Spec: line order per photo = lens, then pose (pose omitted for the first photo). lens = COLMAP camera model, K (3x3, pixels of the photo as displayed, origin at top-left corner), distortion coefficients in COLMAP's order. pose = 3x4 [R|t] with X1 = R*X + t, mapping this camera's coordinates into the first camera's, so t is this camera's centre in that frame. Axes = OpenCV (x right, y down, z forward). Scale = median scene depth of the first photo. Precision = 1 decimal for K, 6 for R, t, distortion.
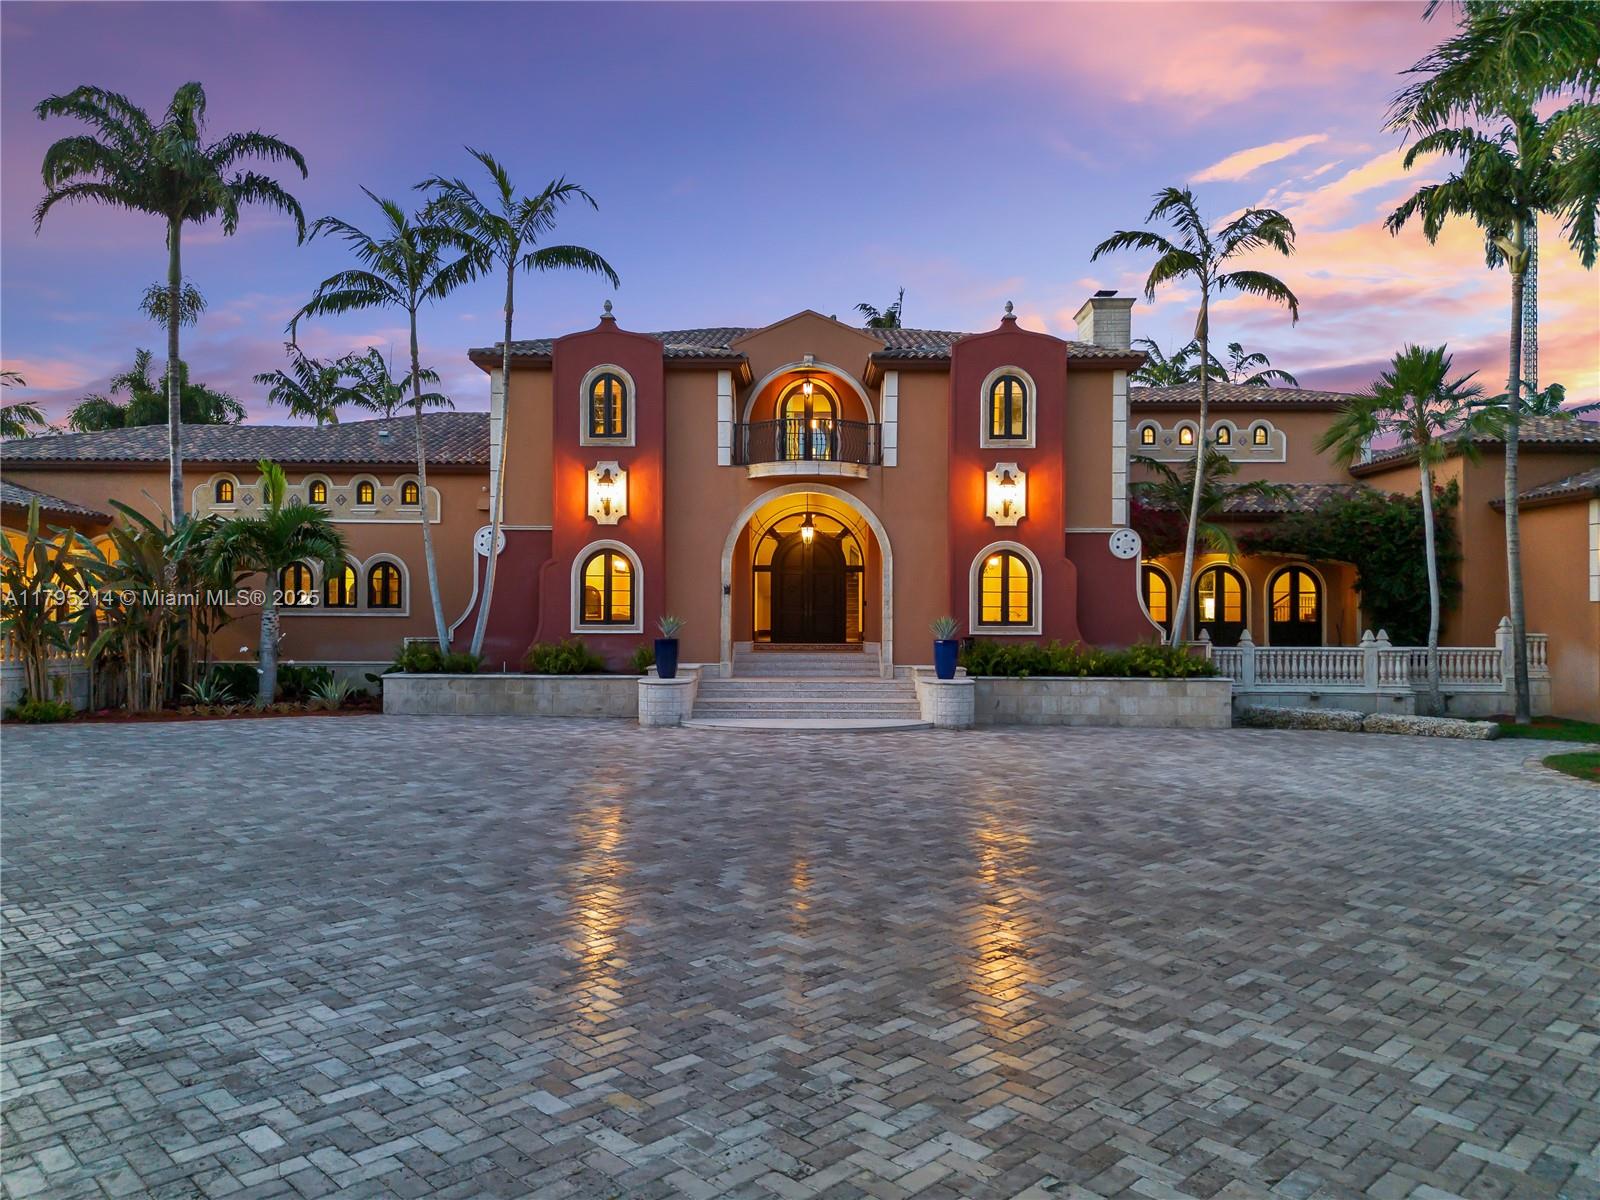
lens RADIAL K [[1133.4, 0, 810.4], [0, 1133.4, 601.4], [0, 0, 1]] dist [0.066793, -0.056543]
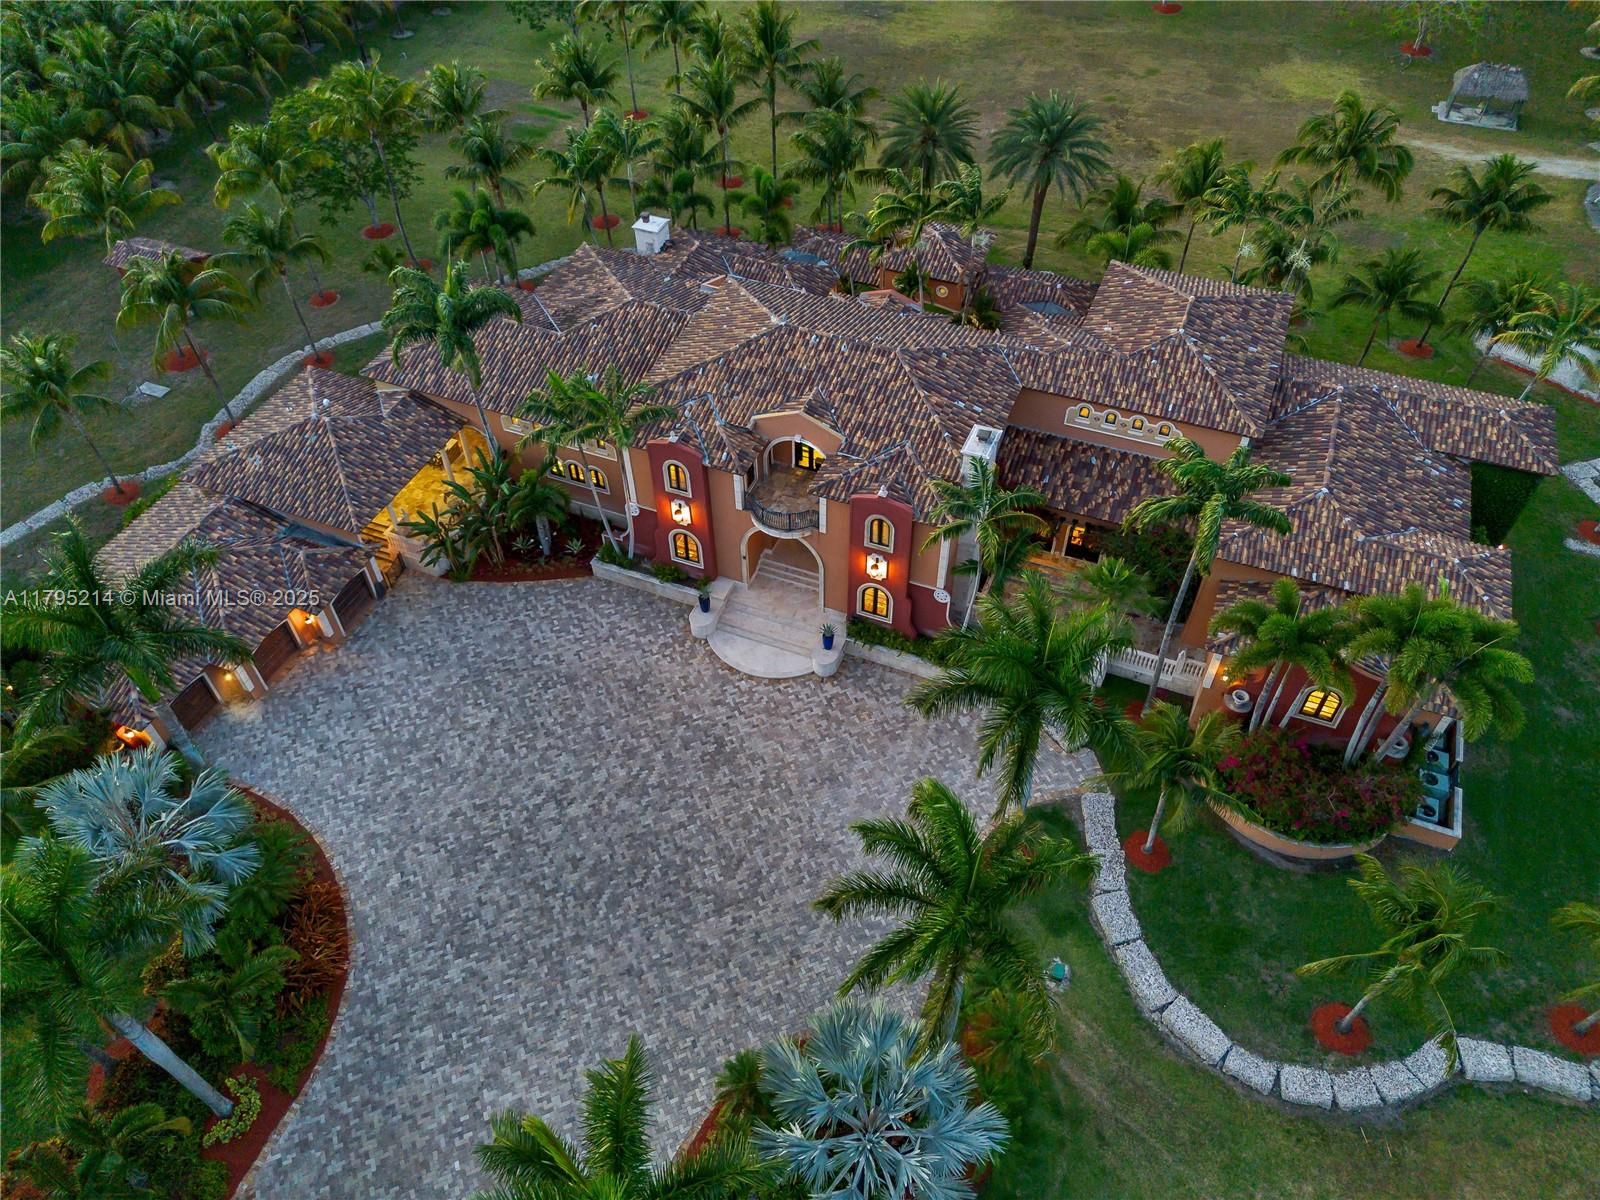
lens RADIAL K [[1120.6, 0, 809.6], [0, 1120.6, 597.3], [0, 0, 1]] dist [0.069483, -0.058404]
pose [[0.926706, 0.267503, -0.263927, 0.561176], [0.014443, 0.676459, 0.736339, -1.392083], [0.375509, -0.686182, 0.623015, -0.199305]]
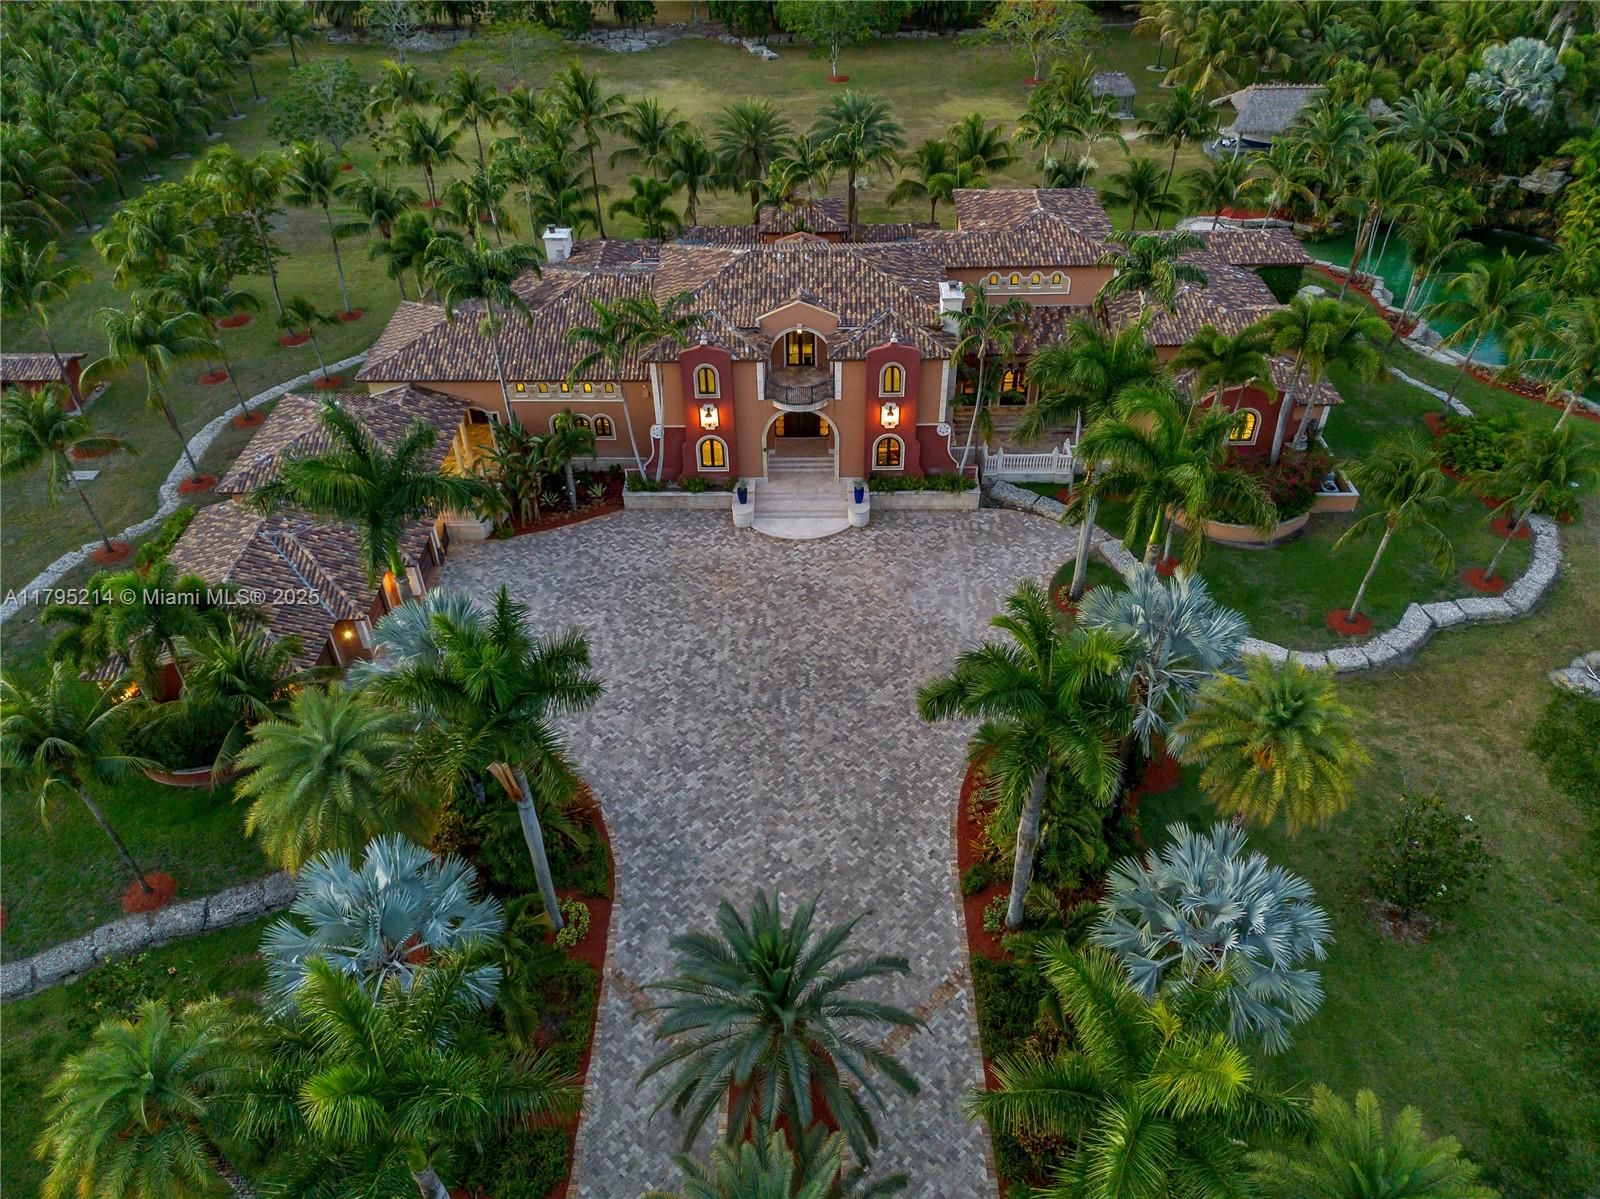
lens RADIAL K [[1133.4, 0, 810.4], [0, 1133.4, 600.9], [0, 0, 1]] dist [0.066793, -0.056543]
pose [[0.999872, -0.009484, -0.012879, 0.042535], [0.015524, 0.769300, 0.638698, -1.226576], [0.003851, -0.638817, 0.769349, -0.925026]]
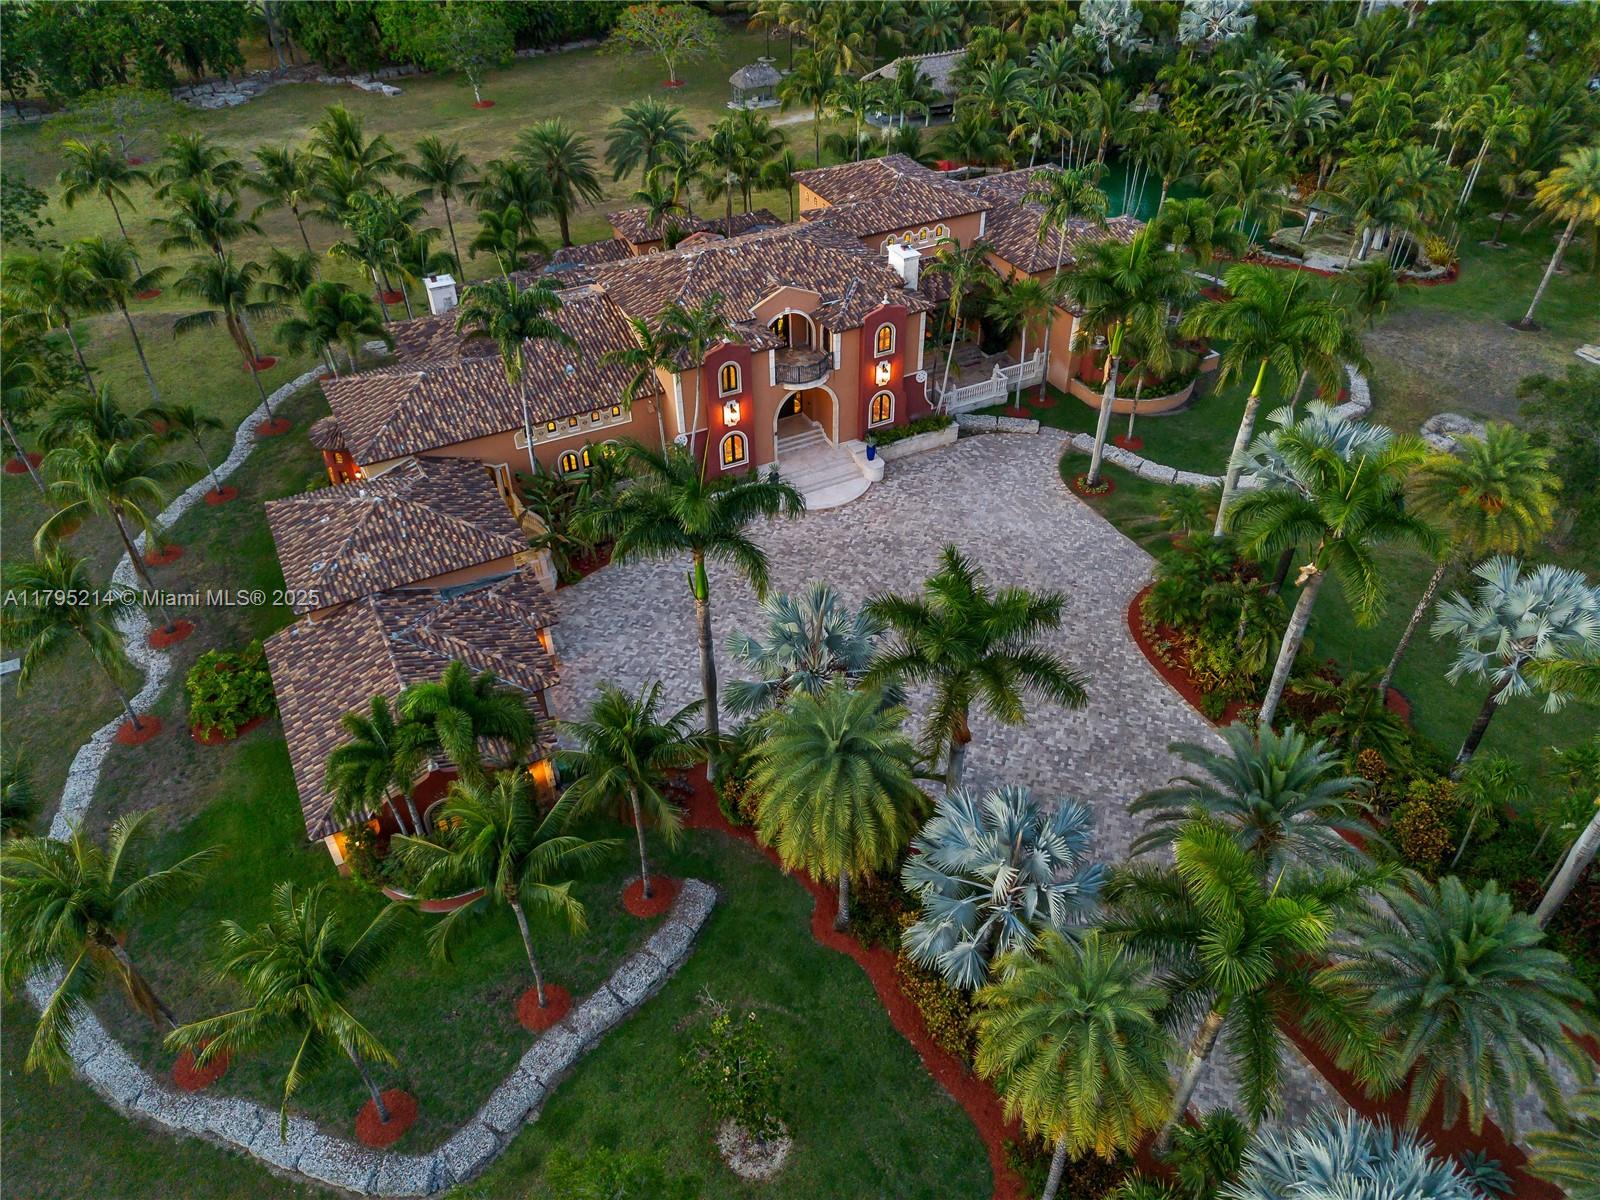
lens RADIAL K [[1120.6, 0, 809.6], [0, 1120.6, 597.3], [0, 0, 1]] dist [0.069483, -0.058404]
pose [[0.887135, -0.300145, 0.350576, -0.938089], [0.009973, 0.771920, 0.635641, -1.237544], [-0.461402, -0.560404, 0.687791, -0.823626]]
